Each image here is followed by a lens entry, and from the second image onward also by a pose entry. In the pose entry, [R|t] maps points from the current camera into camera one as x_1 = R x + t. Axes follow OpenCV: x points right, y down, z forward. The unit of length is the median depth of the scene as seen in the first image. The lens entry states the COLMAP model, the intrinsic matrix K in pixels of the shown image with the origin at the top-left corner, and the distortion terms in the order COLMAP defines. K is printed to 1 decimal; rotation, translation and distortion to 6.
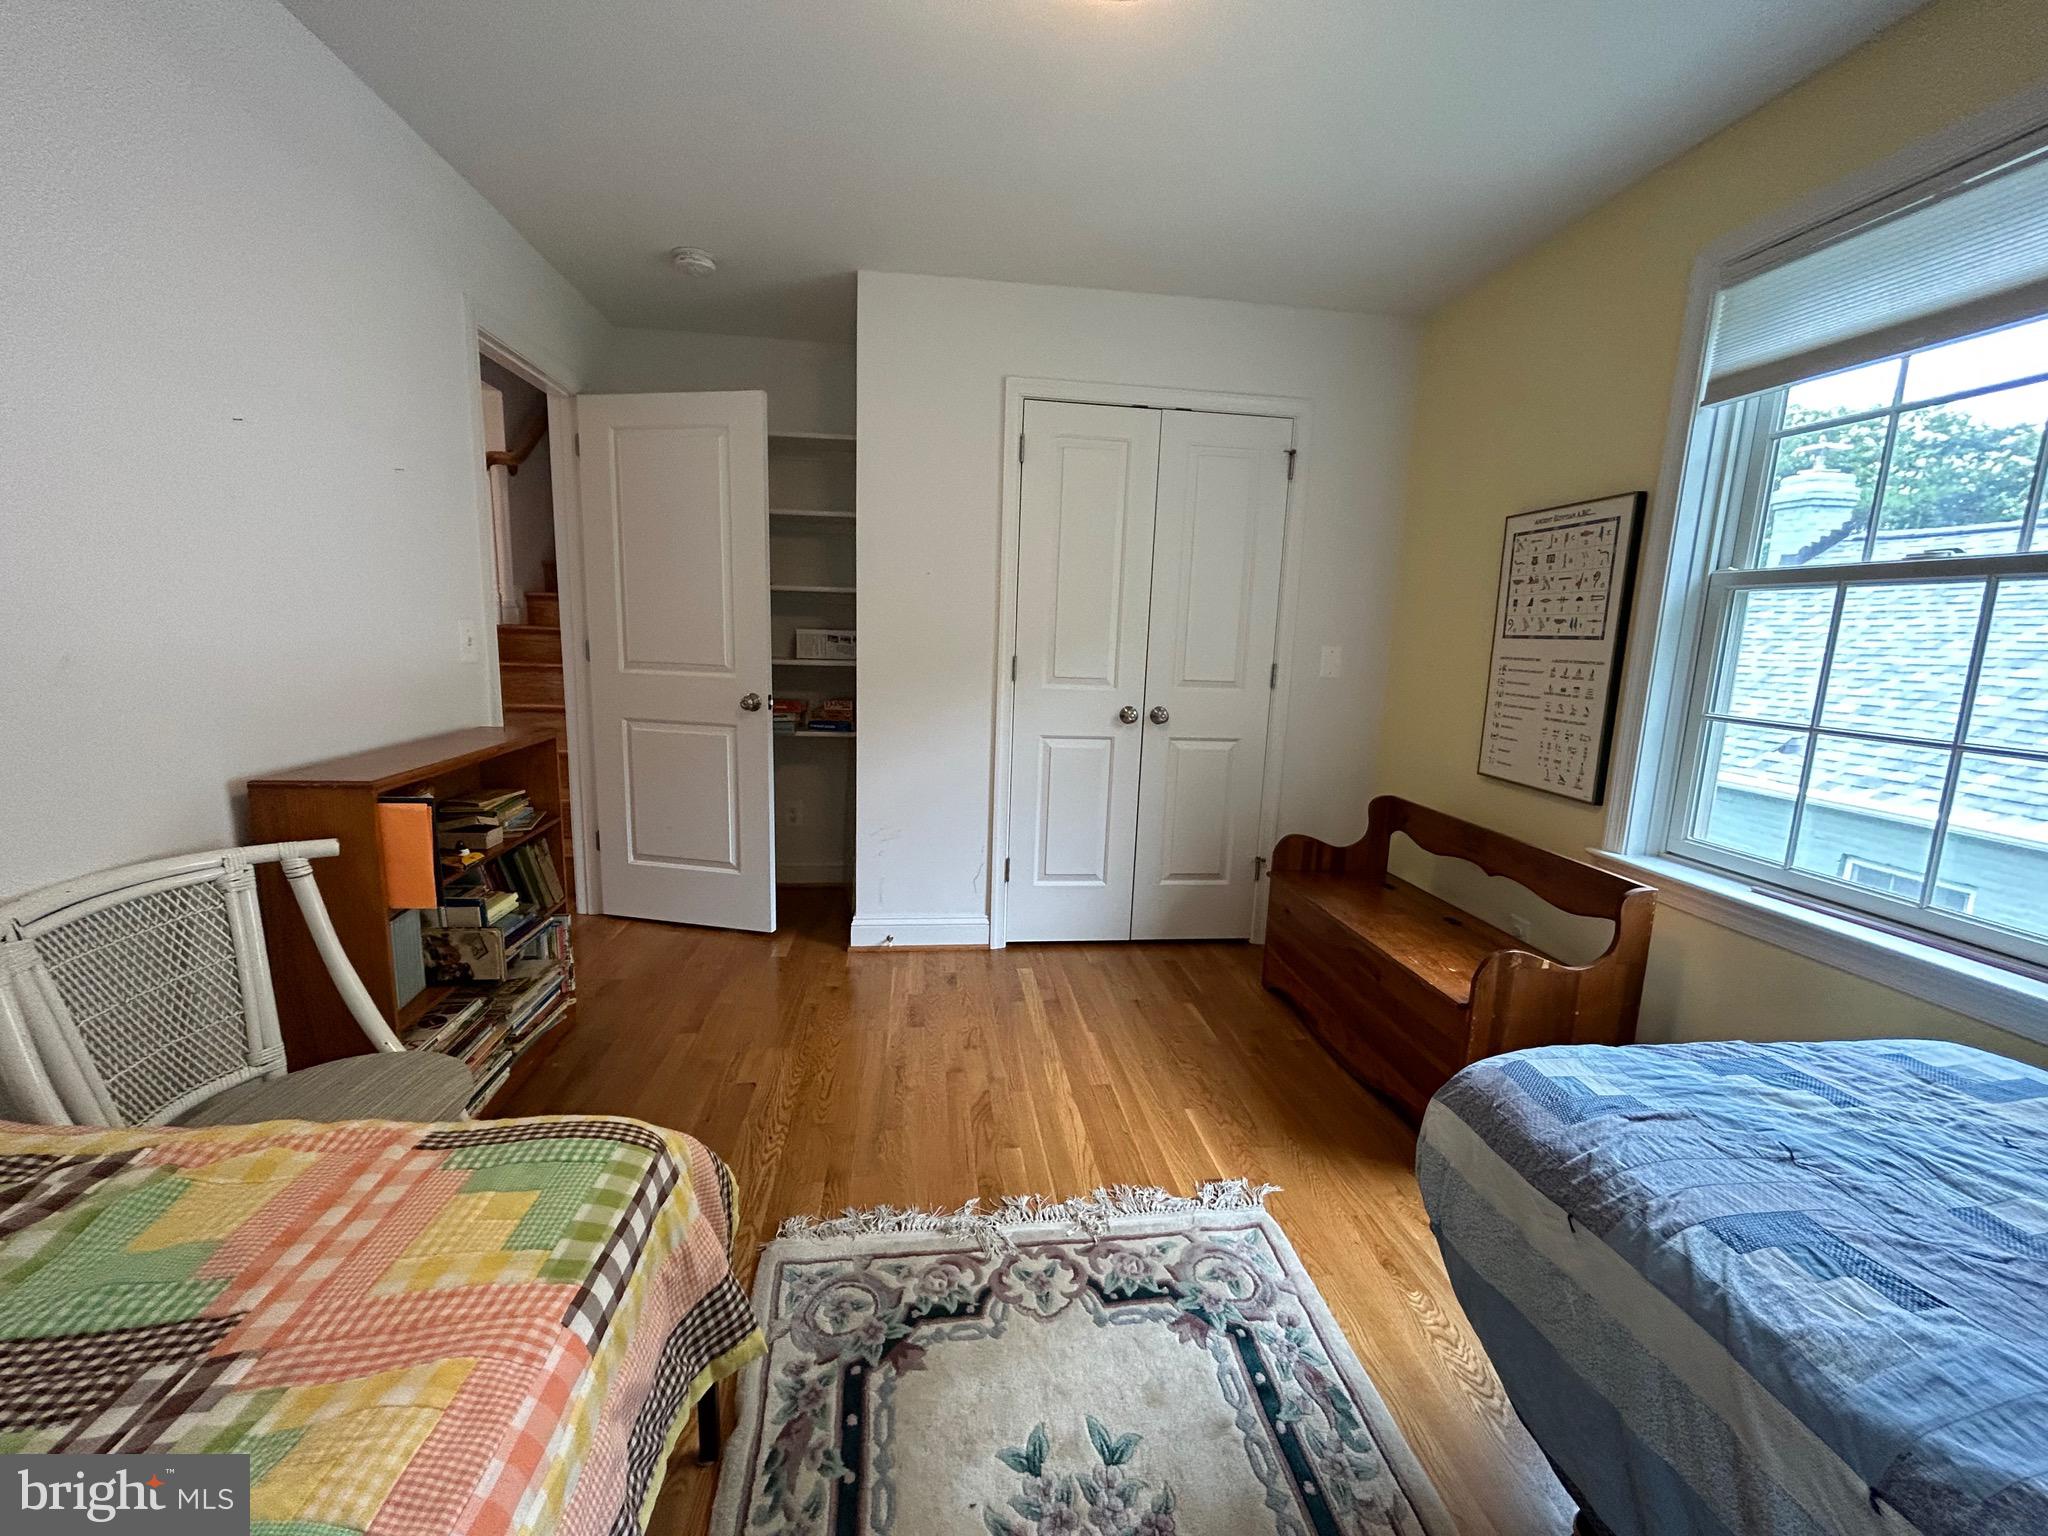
lens RADIAL K [[827.5, 0, 1024.0], [0, 827.5, 768.0], [0, 0, 1]] dist [0.001124, 0.000177]
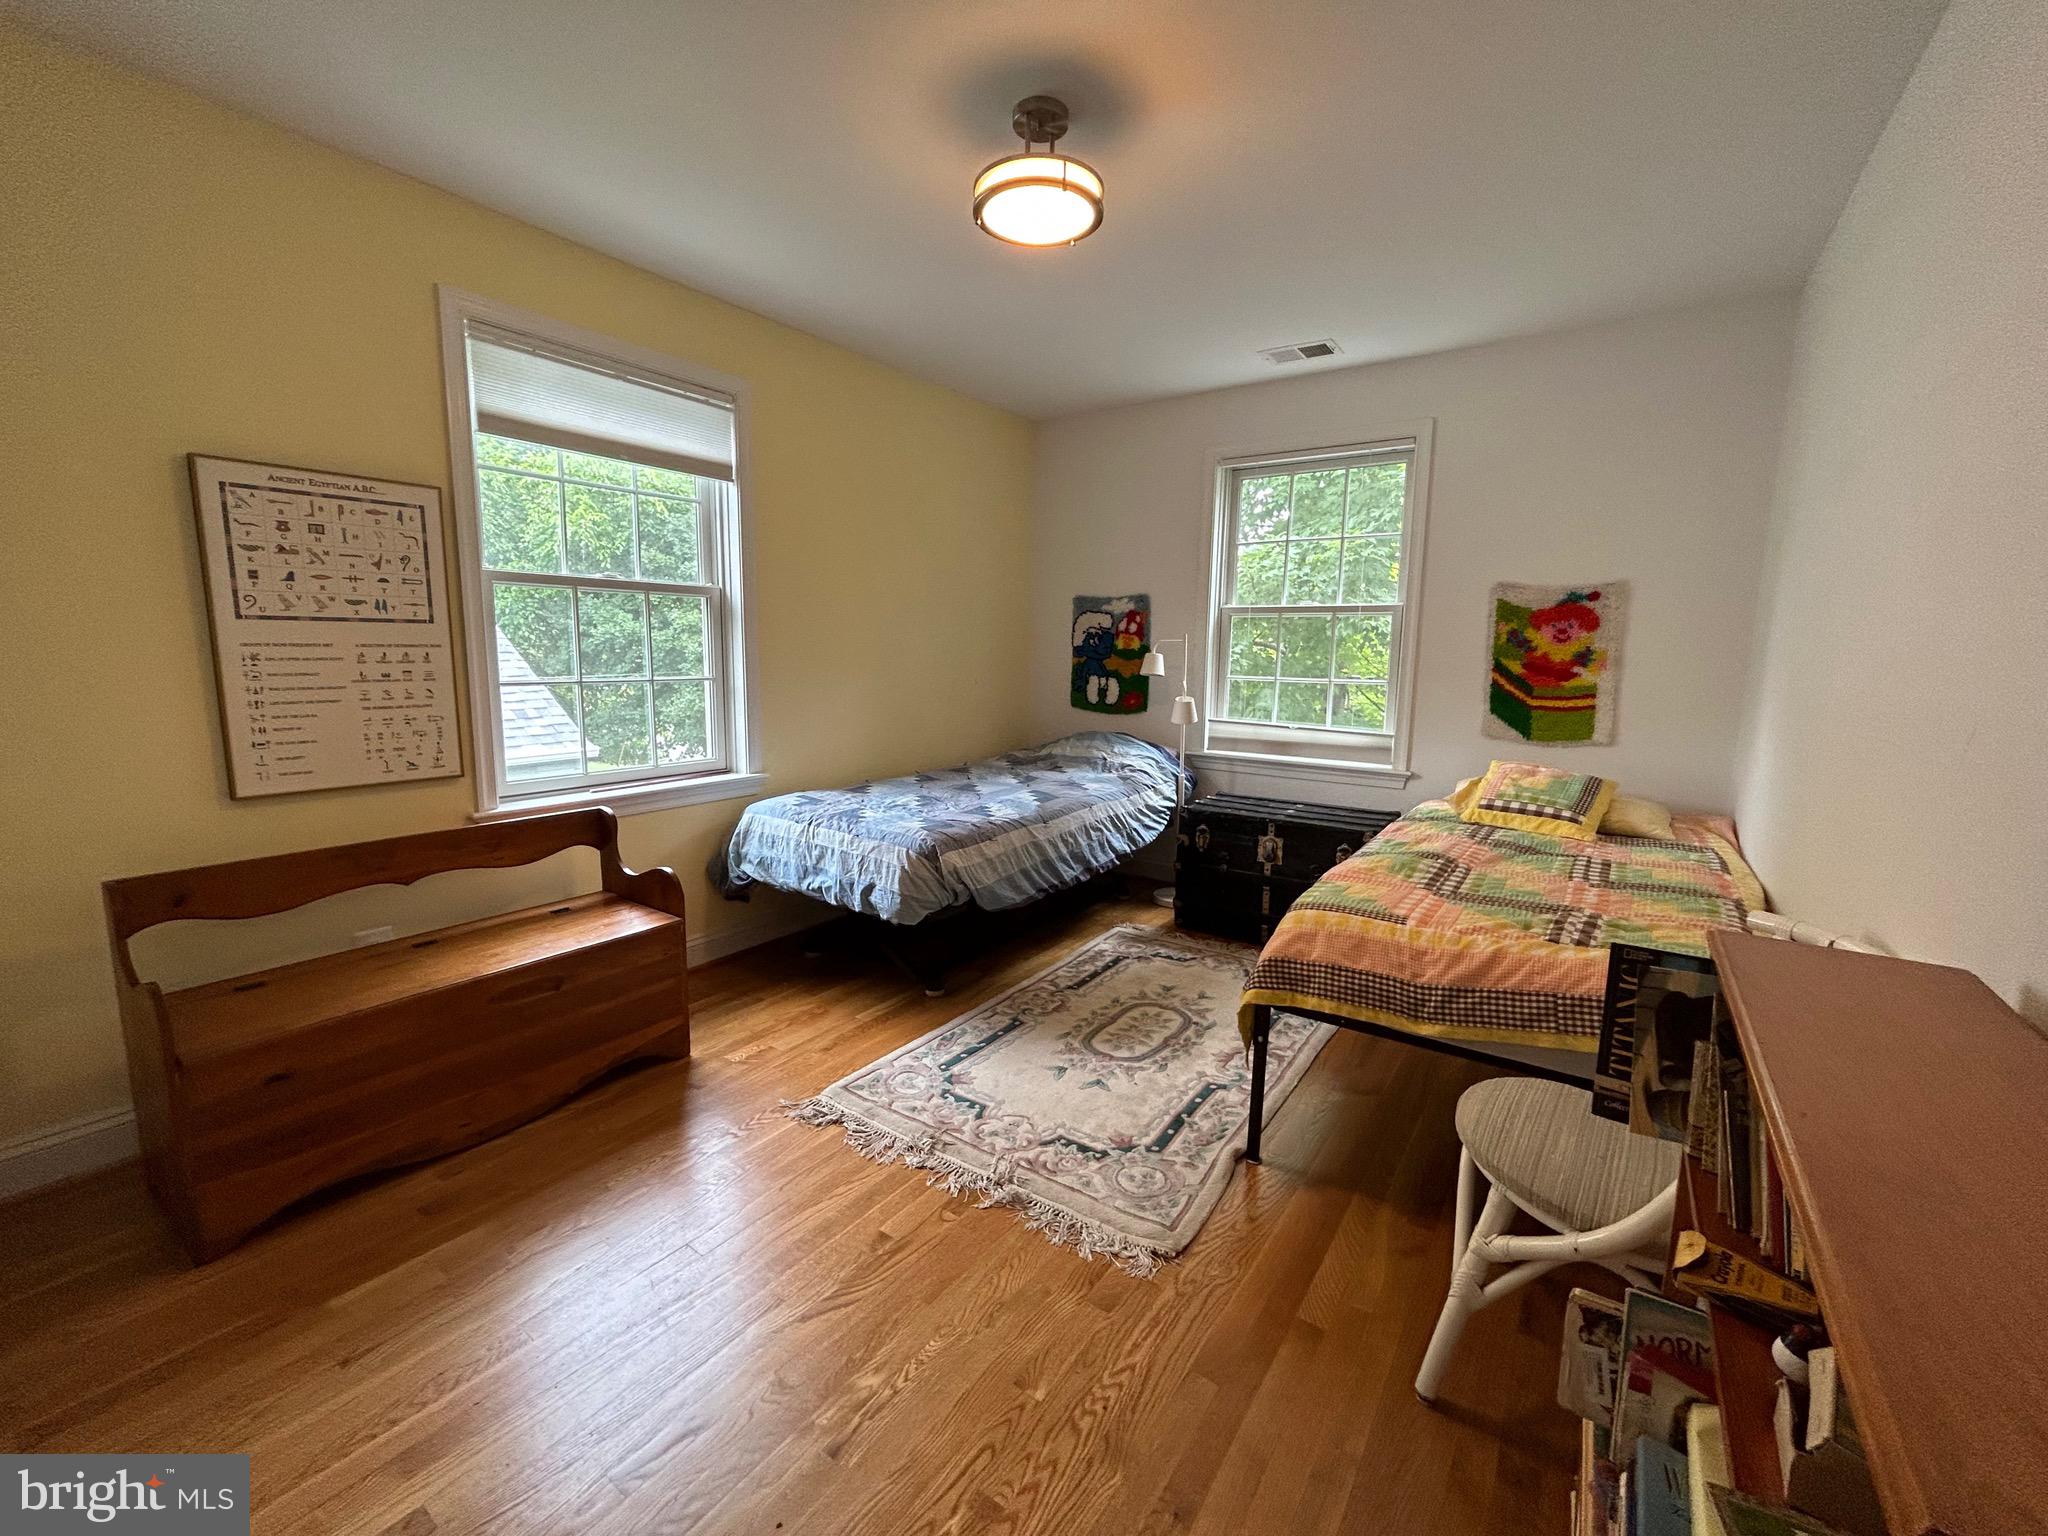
lens RADIAL K [[827.5, 0, 1024.0], [0, 827.5, 768.0], [0, 0, 1]] dist [0.001124, 0.000177]
pose [[-0.730618, -0.148211, 0.666507, -0.650595], [0.070526, 0.954554, 0.289574, -0.260161], [-0.679135, 0.258573, -0.686961, 1.418953]]
